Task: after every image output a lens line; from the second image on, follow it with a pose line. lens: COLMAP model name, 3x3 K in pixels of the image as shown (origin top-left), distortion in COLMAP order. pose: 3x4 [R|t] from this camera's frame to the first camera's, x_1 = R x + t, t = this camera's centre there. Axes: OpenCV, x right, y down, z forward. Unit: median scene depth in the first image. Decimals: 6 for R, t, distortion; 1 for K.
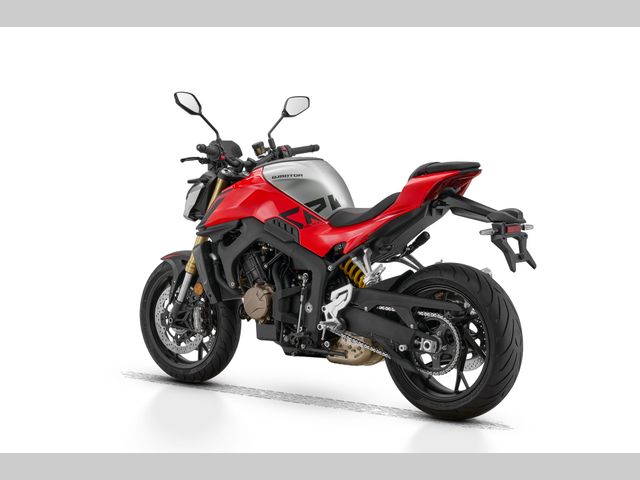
lens RADIAL K [[1368.7, 0, 320.0], [0, 1368.7, 240.0], [0, 0, 1]] dist [-0.080384, -0.129089]
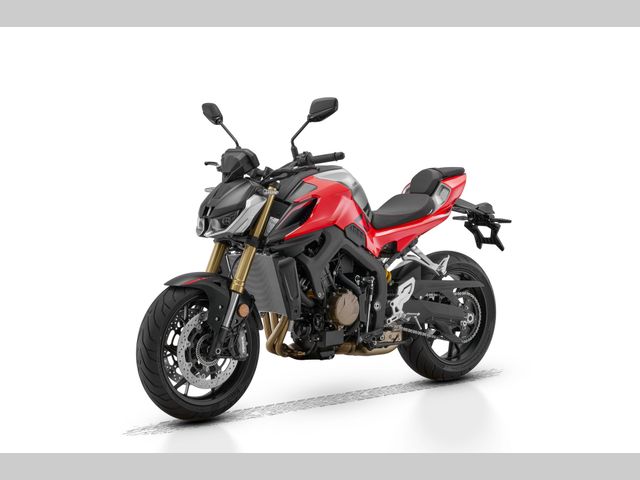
lens RADIAL K [[1368.7, 0, 320.0], [0, 1368.7, 240.0], [0, 0, 1]] dist [-0.080384, -0.129089]
pose [[0.181189, -0.058792, 0.981689, -1.060442], [0.069440, 0.996485, 0.046861, -0.054741], [-0.980994, 0.059678, 0.184635, 0.842257]]
